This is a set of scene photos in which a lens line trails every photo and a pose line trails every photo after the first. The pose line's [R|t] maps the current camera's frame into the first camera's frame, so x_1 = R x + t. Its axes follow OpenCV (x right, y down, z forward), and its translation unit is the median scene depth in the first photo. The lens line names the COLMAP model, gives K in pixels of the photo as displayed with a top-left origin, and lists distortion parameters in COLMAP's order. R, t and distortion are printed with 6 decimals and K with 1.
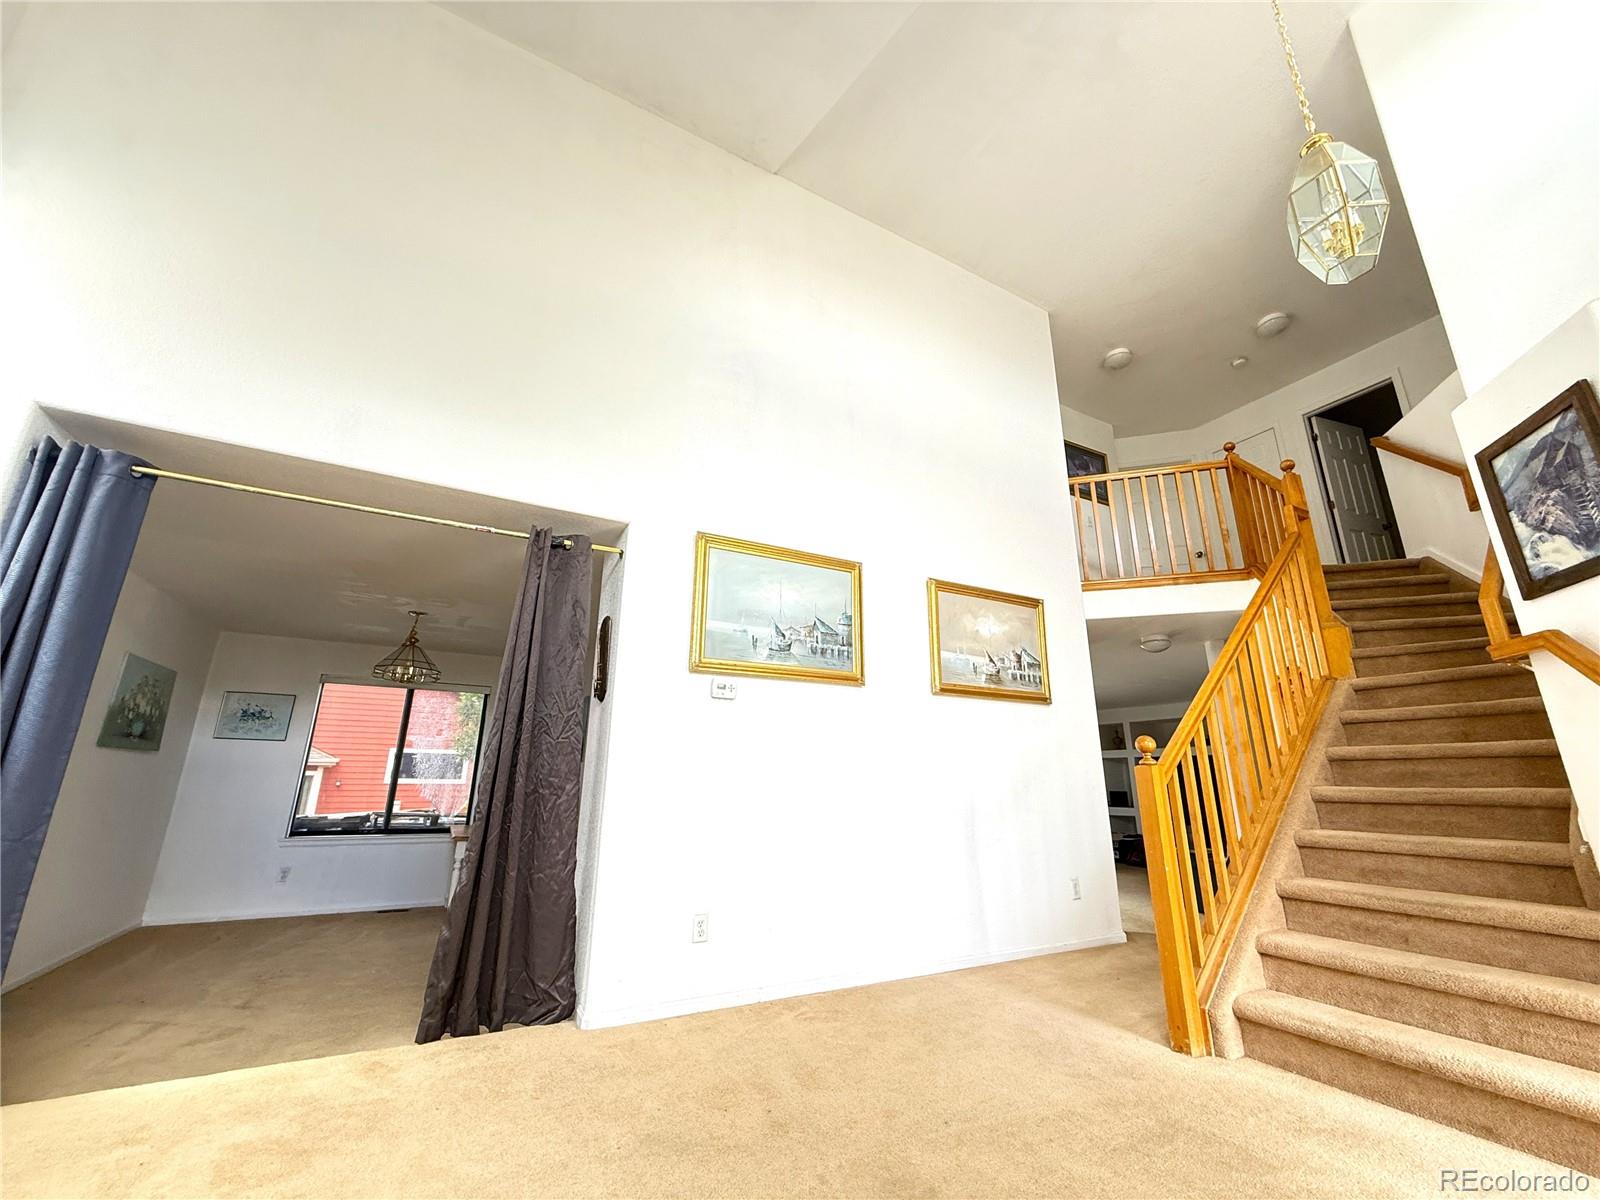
lens RADIAL K [[633.5, 0, 793.3], [0, 633.5, 598.9], [0, 0, 1]] dist [0.001380, 0.000214]
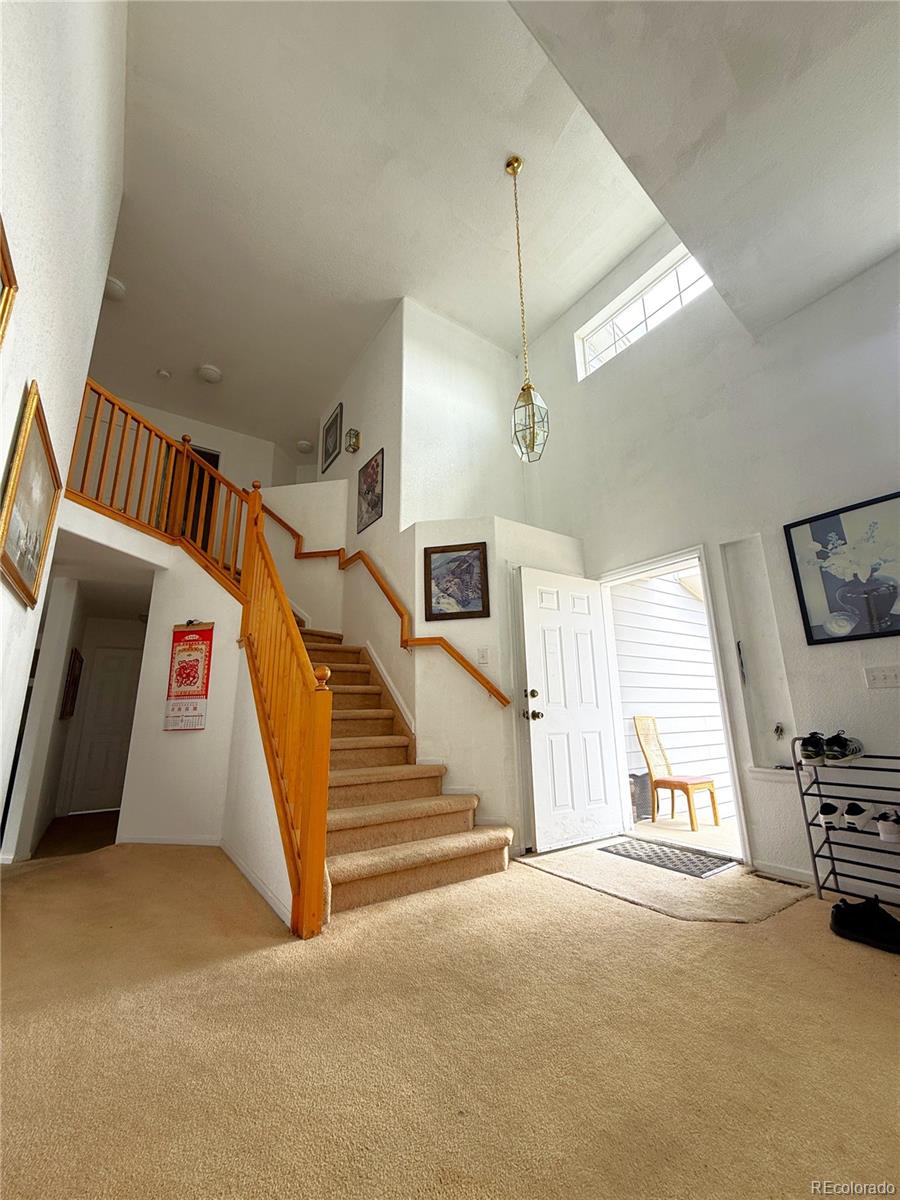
lens RADIAL K [[476.7, 0, 452.0], [0, 476.7, 596.8], [0, 0, 1]] dist [-0.000629, -0.000327]
pose [[-0.107966, 0.229452, 0.967313, -0.279266], [-0.265018, 0.931149, -0.250453, 0.206512], [-0.958180, -0.283396, -0.039723, 0.687322]]
